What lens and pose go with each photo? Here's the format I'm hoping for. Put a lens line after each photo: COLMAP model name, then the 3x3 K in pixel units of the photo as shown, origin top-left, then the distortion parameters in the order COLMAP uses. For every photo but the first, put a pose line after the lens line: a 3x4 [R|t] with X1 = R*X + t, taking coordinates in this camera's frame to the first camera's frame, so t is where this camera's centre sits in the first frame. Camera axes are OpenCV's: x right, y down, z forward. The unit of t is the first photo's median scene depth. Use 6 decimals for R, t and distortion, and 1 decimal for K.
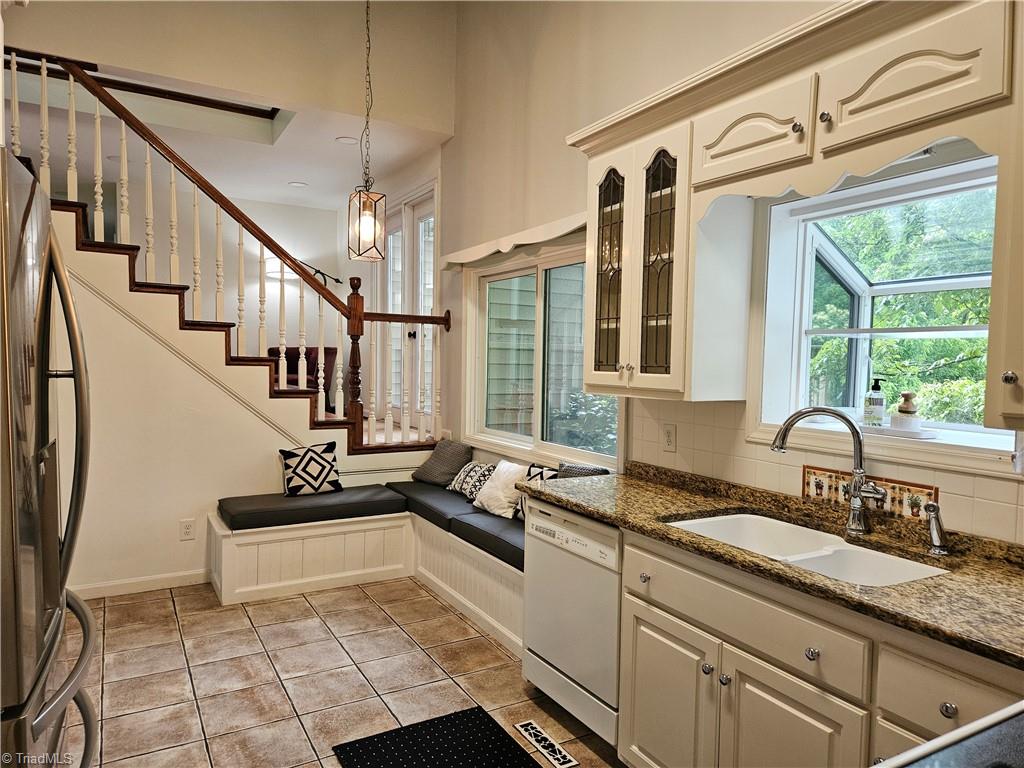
lens RADIAL K [[669.3, 0, 511.6], [0, 669.3, 402.7], [0, 0, 1]] dist [0.093907, -0.059641]
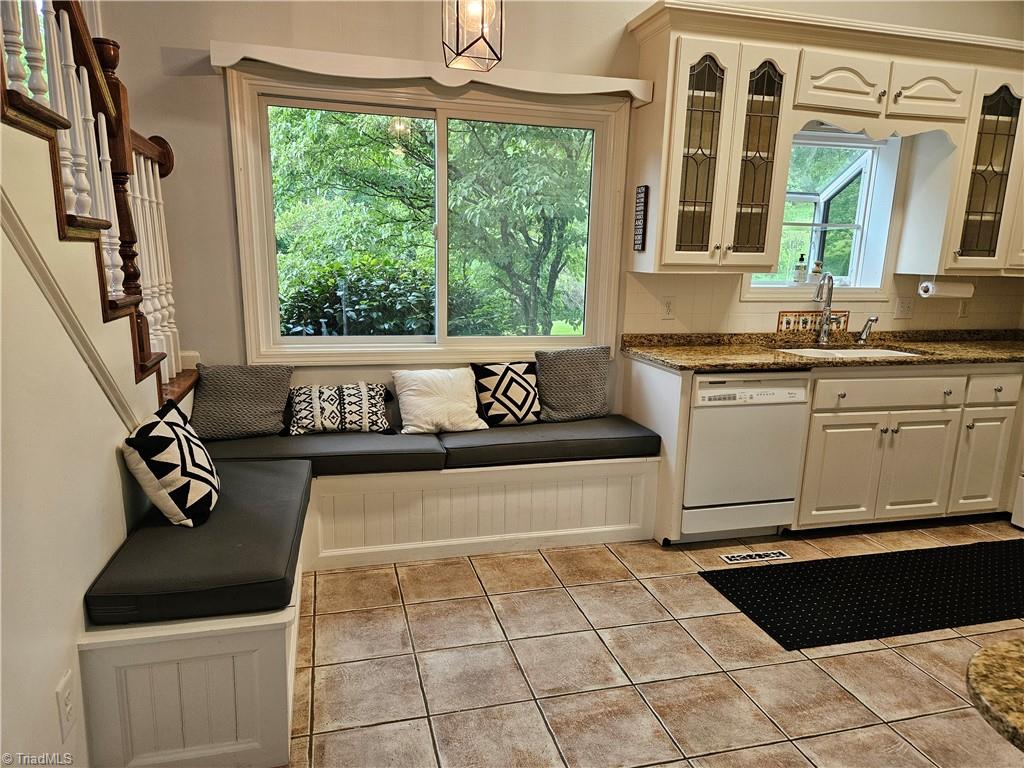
lens RADIAL K [[669.3, 0, 511.6], [0, 669.3, 402.7], [0, 0, 1]] dist [0.093907, -0.059641]
pose [[0.259244, -0.219390, 0.940564, -1.115772], [0.042977, 0.975514, 0.215697, -0.060106], [-0.964855, -0.015496, 0.262325, 1.052802]]
